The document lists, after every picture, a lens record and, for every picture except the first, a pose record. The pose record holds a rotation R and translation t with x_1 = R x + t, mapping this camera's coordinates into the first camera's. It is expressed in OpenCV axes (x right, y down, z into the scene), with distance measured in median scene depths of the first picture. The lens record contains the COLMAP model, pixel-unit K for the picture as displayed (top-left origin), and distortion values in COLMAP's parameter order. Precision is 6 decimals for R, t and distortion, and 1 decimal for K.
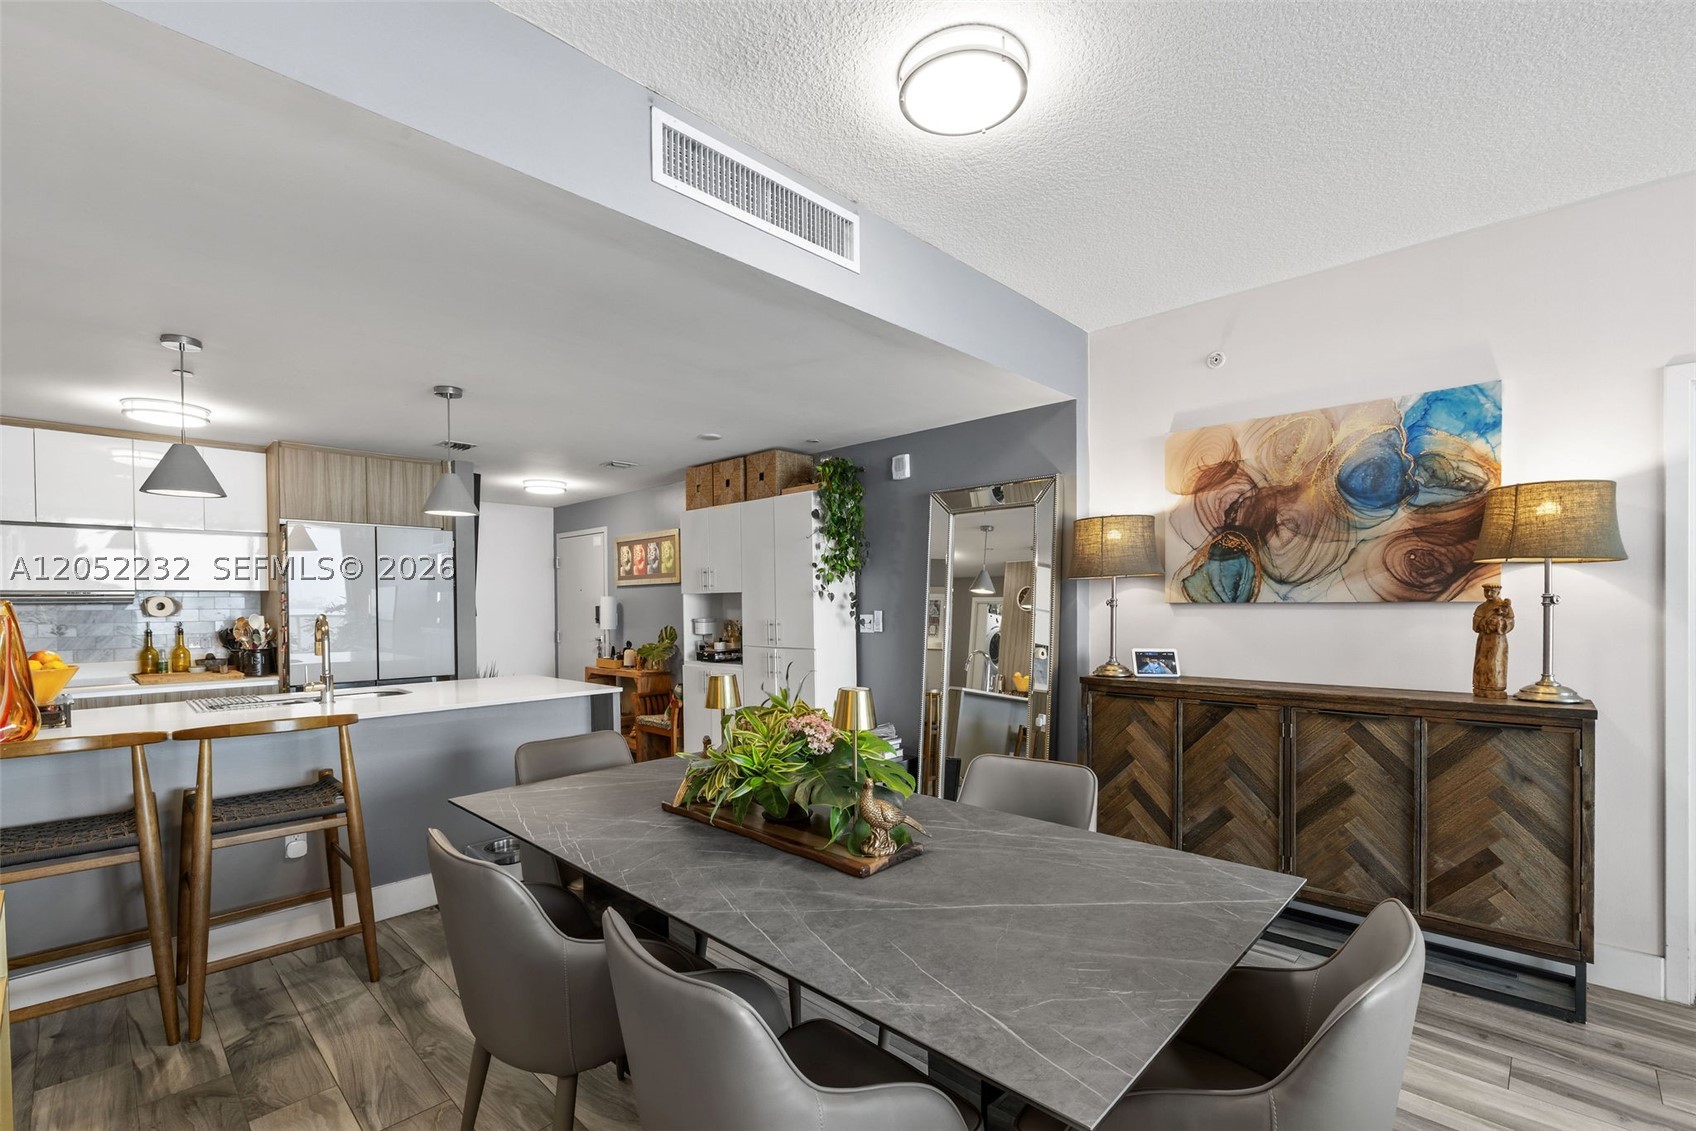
lens RADIAL K [[745.9, 0, 847.4], [0, 745.9, 614.1], [0, 0, 1]] dist [0.001487, -0.001669]
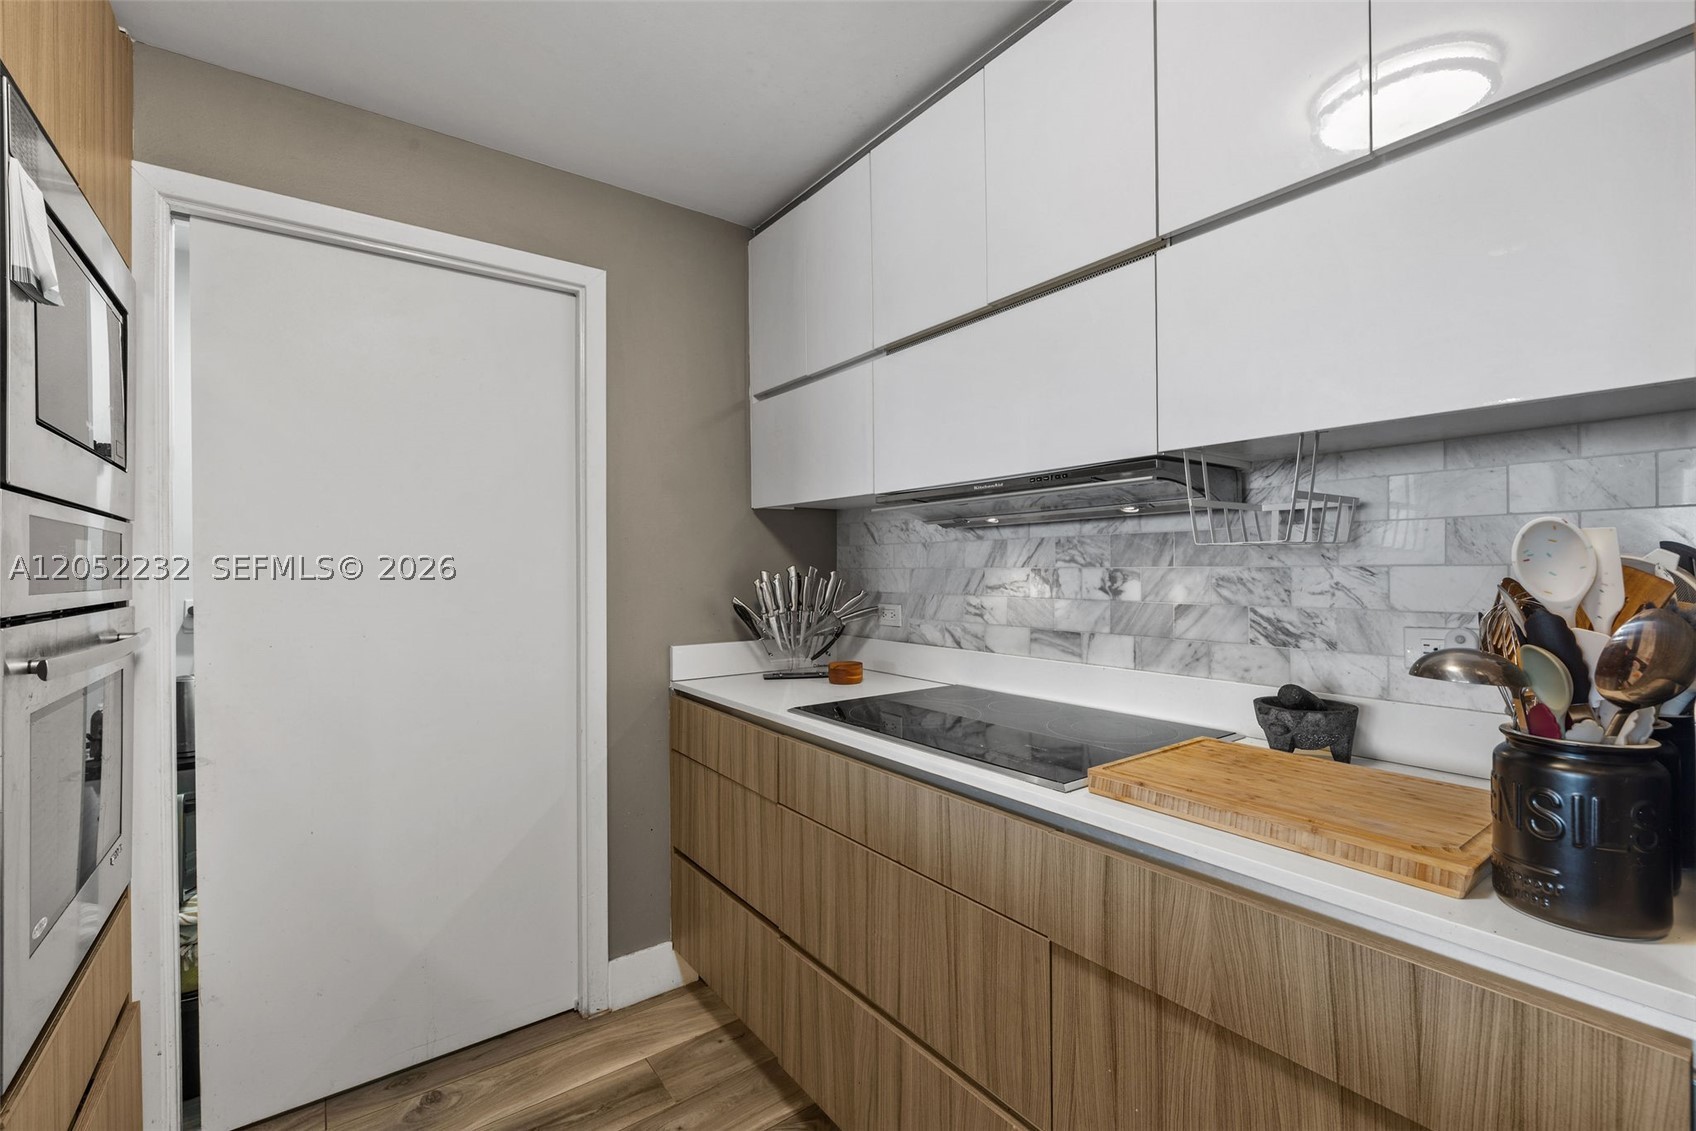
lens RADIAL K [[715.3, 0, 845.3], [0, 715.3, 567.0], [0, 0, 1]] dist [0.000485, 0.001604]
pose [[-0.177532, 0.002962, -0.984111, -0.864502], [-0.010977, 0.999927, 0.004990, 0.016700], [0.984054, 0.011688, -0.177486, 1.234965]]
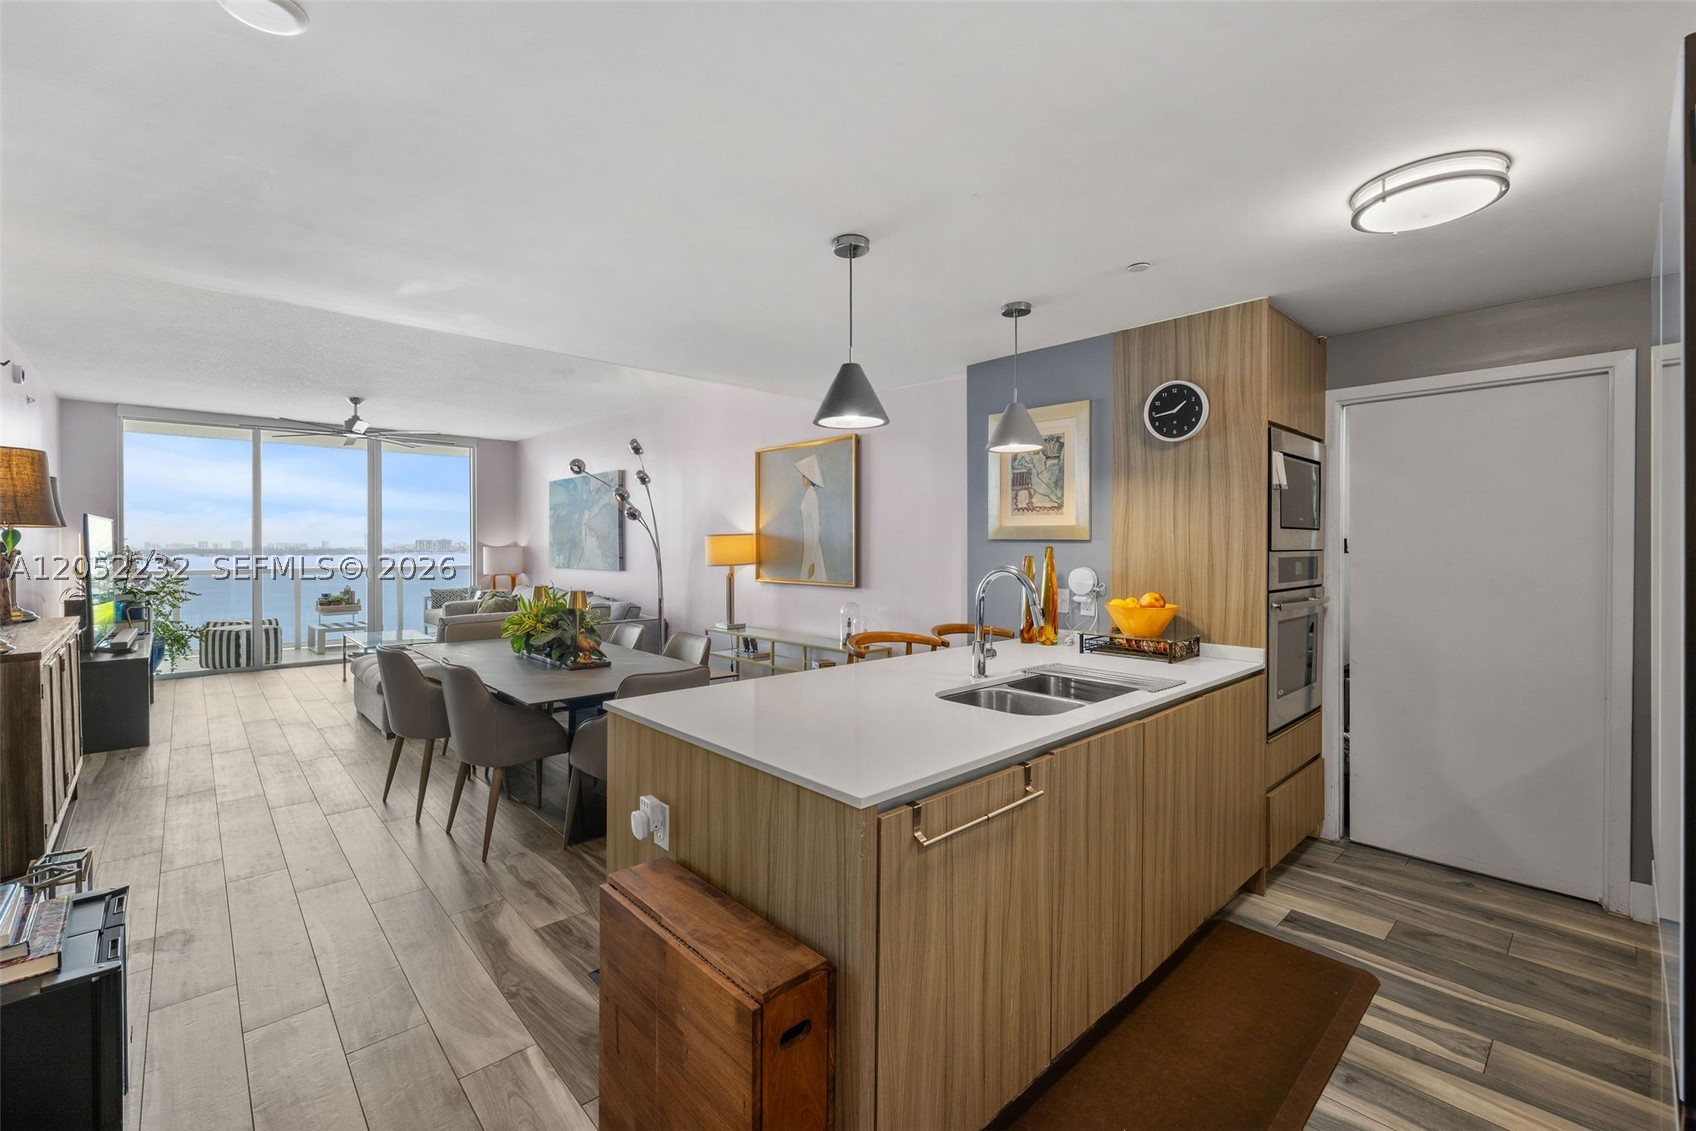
lens RADIAL K [[715.3, 0, 835.2], [0, 715.3, 553.6], [0, 0, 1]] dist [0.000485, 0.001604]
pose [[-0.997989, 0.005577, 0.063143, -0.592308], [0.007534, 0.999497, 0.030800, -0.036090], [-0.062939, 0.031213, -0.997529, 1.786802]]
